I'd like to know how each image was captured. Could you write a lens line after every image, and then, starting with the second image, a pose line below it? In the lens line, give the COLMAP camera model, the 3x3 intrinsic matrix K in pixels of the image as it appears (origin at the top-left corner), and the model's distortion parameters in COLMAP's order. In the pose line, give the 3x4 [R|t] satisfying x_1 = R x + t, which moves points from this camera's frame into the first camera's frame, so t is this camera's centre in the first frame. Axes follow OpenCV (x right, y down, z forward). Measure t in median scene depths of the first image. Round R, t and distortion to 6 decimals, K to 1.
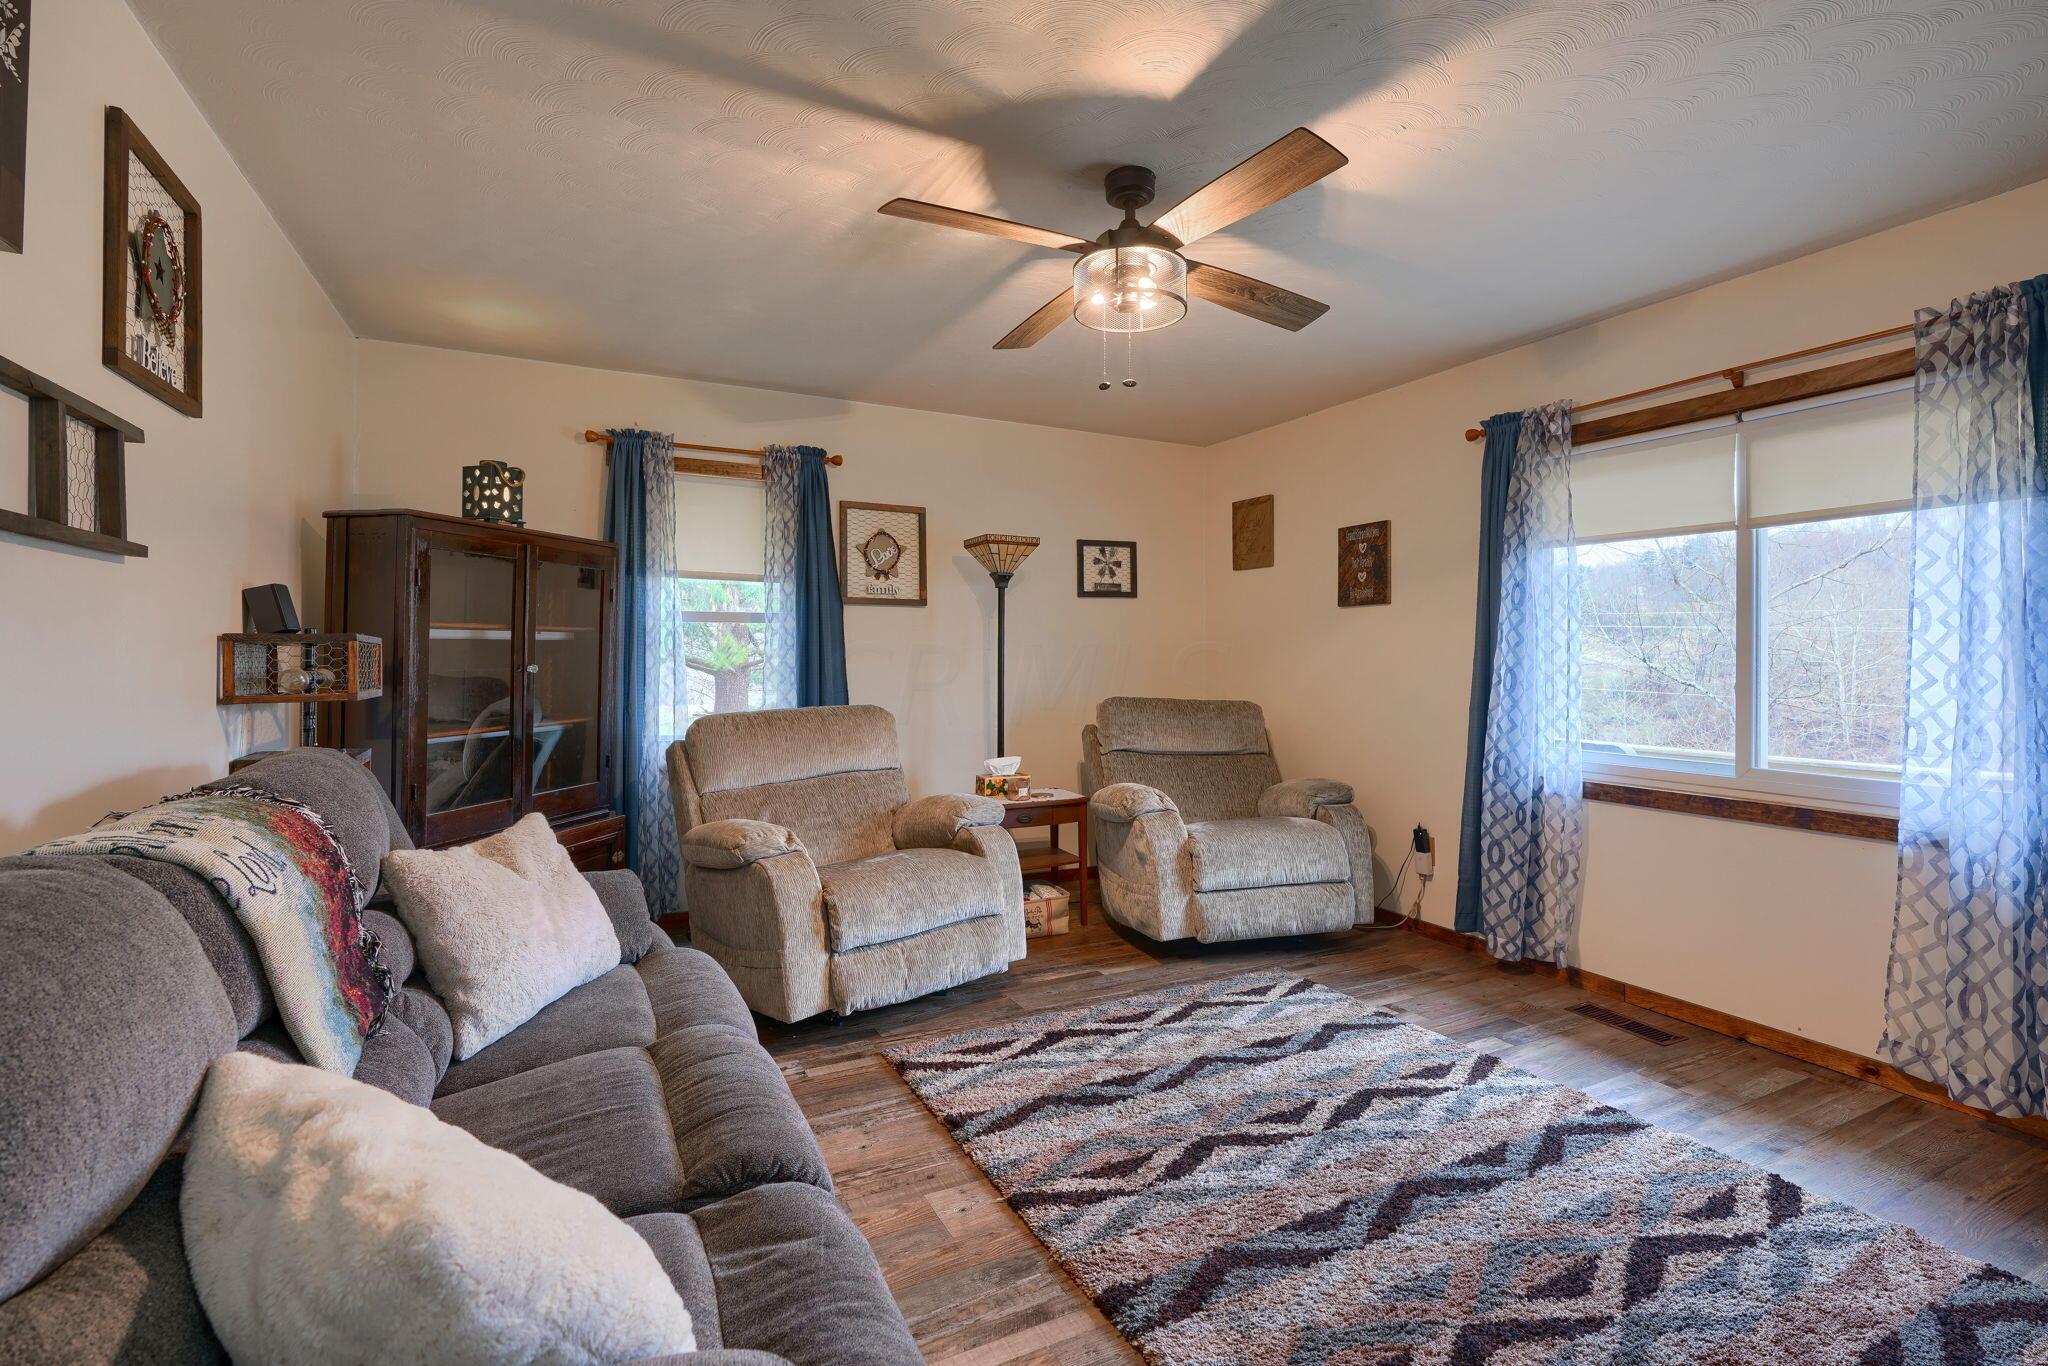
lens RADIAL K [[945.2, 0, 1031.7], [0, 945.2, 645.7], [0, 0, 1]] dist [-0.021451, 0.007242]
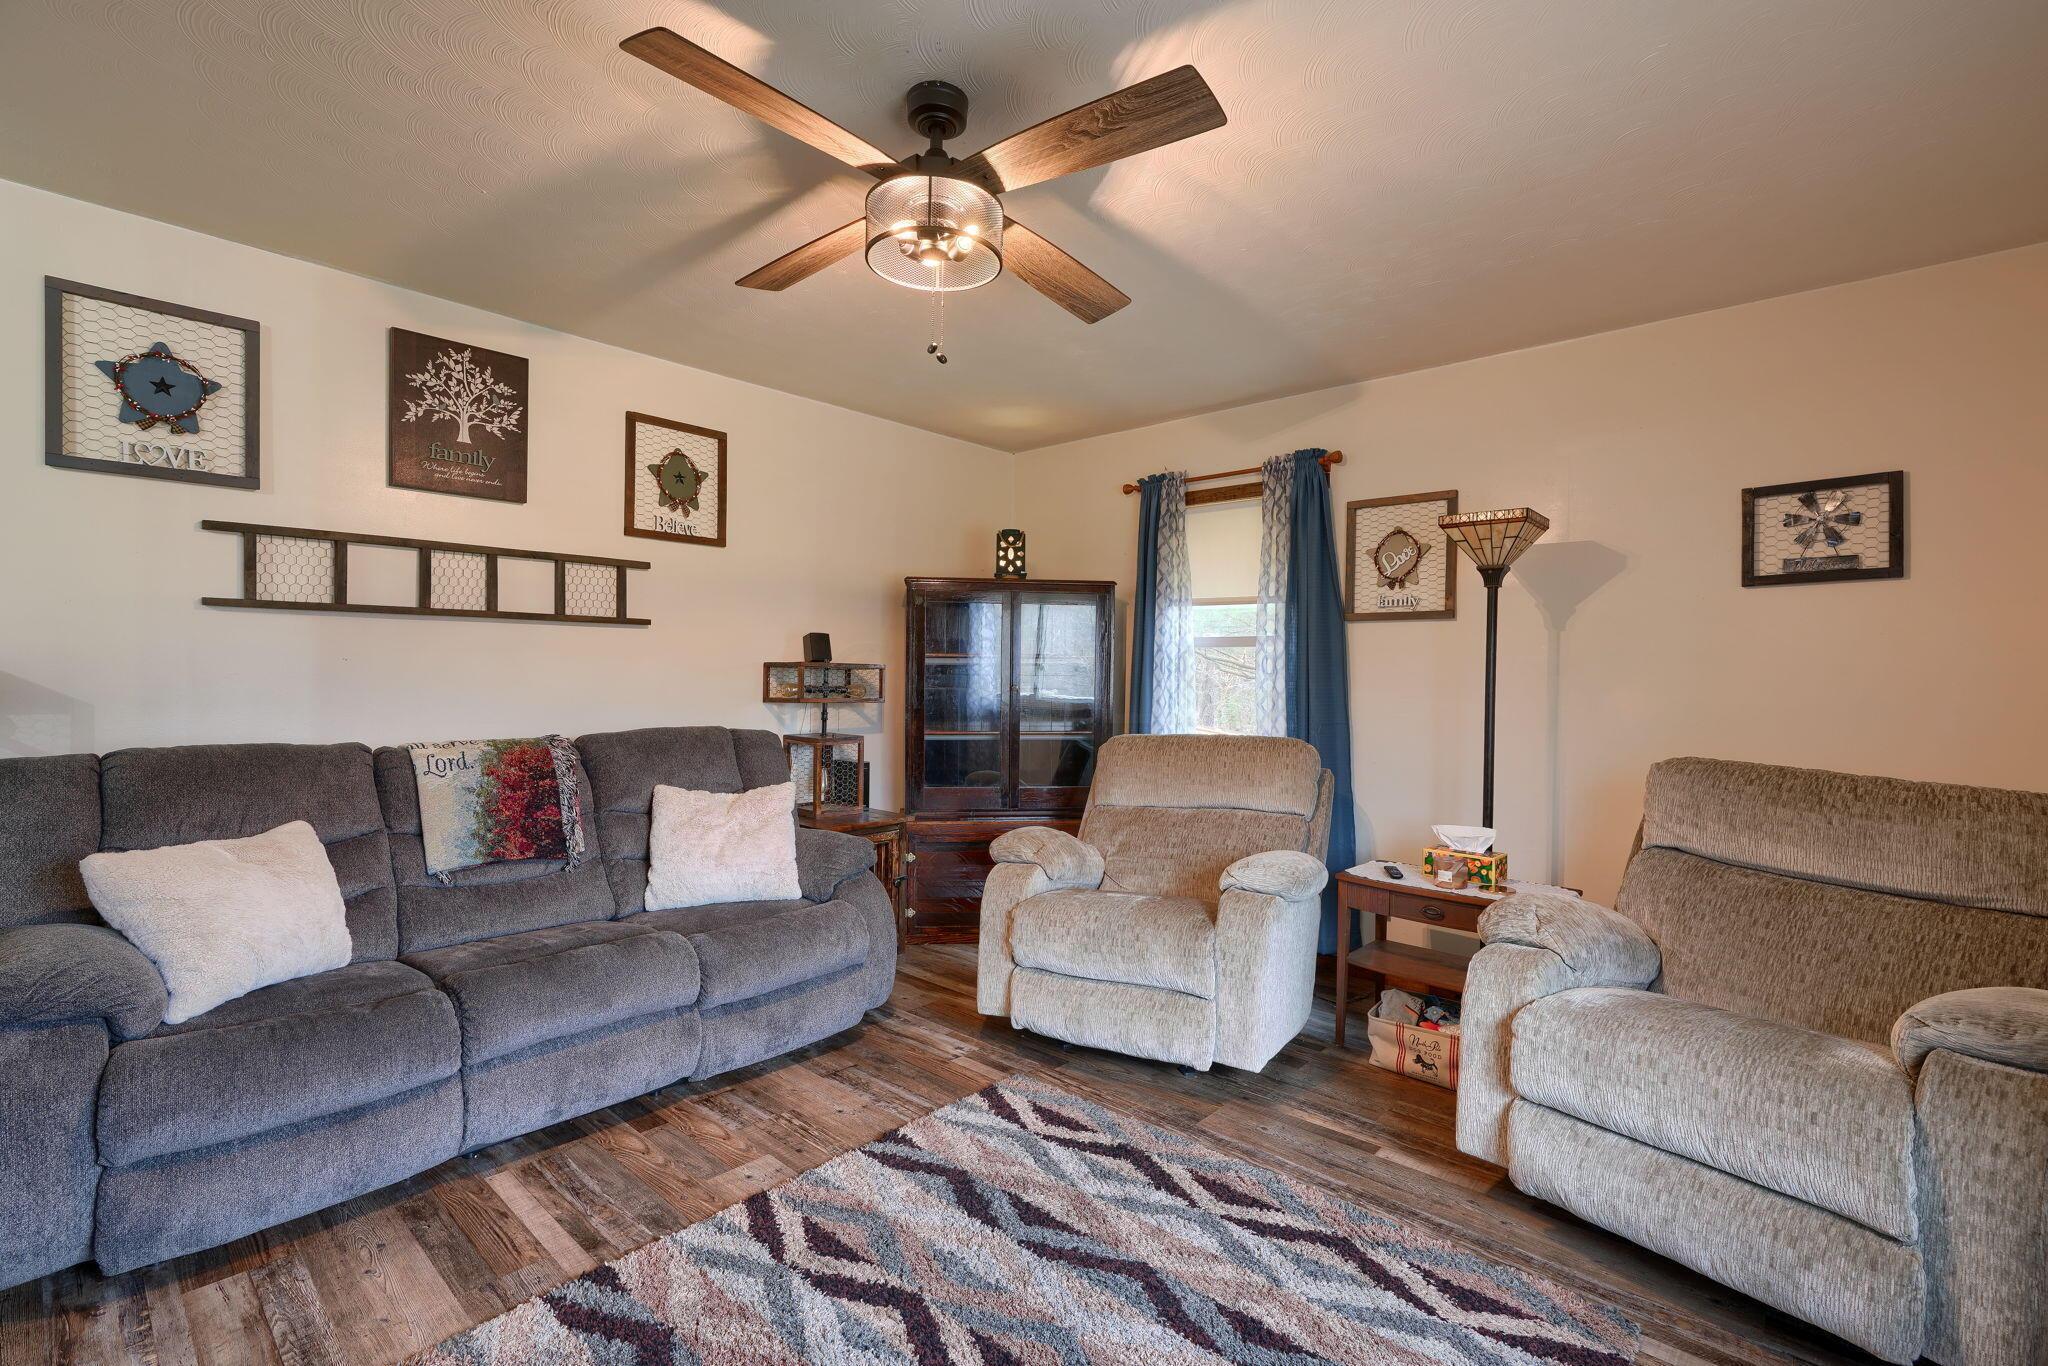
lens RADIAL K [[925.7, 0, 1032.7], [0, 925.7, 678.1], [0, 0, 1]] dist [-0.015369, 0.006297]
pose [[0.347148, 0.004516, -0.937799, 0.691259], [-0.002377, 0.999989, 0.003936, 0.006718], [0.937807, 0.000863, 0.347155, 0.614181]]
